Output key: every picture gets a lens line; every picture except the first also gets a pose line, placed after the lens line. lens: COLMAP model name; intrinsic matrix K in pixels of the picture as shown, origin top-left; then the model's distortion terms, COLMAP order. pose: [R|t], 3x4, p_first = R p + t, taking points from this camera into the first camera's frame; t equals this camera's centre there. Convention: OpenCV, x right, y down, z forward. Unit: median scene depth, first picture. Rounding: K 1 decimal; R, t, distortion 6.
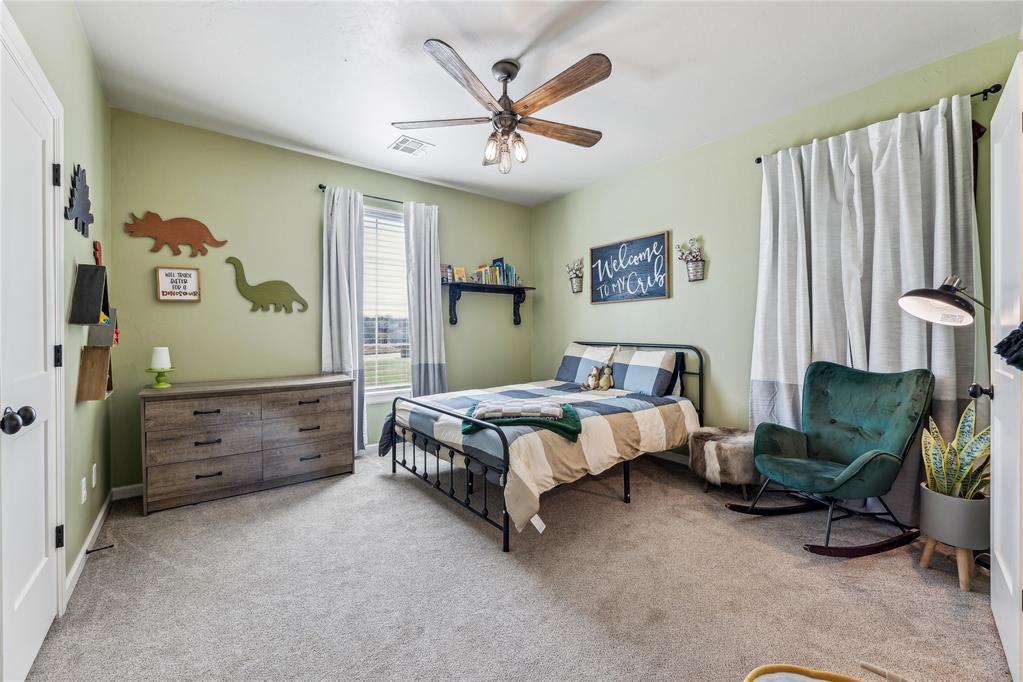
lens RADIAL K [[412.8, 0, 511.3], [0, 412.8, 338.2], [0, 0, 1]] dist [0.001764, 0.000055]
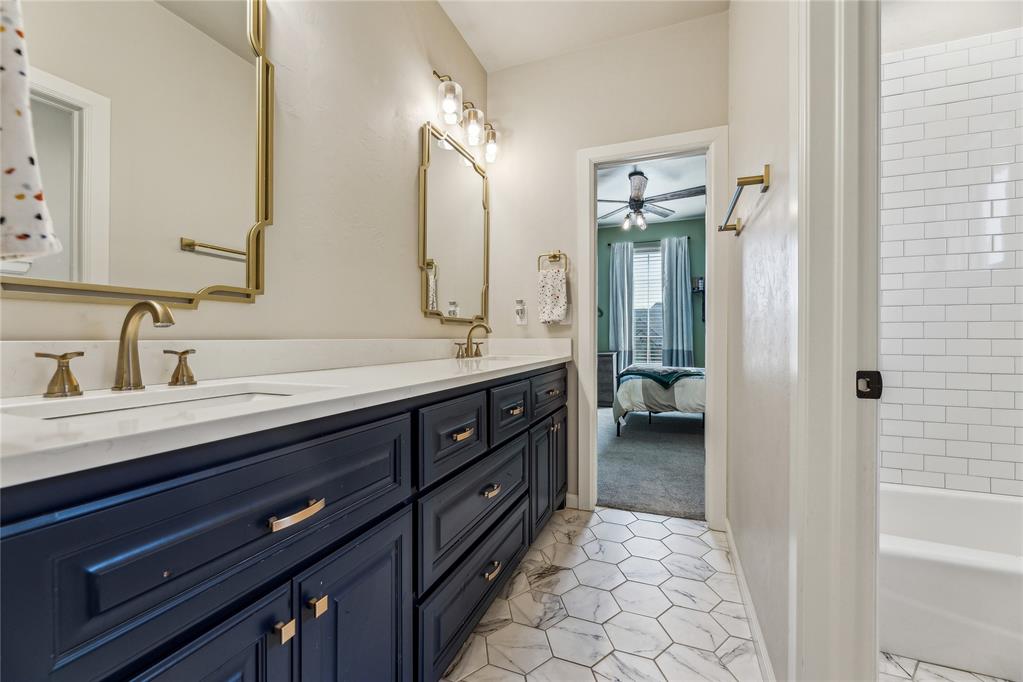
lens RADIAL K [[412.8, 0, 513.7], [0, 412.8, 337.7], [0, 0, 1]] dist [0.001764, 0.000055]
pose [[0.515738, 0.000066, -0.856746, 0.748427], [-0.016778, 0.999809, -0.010022, 0.046676], [0.856582, 0.019543, 0.515640, -0.216125]]
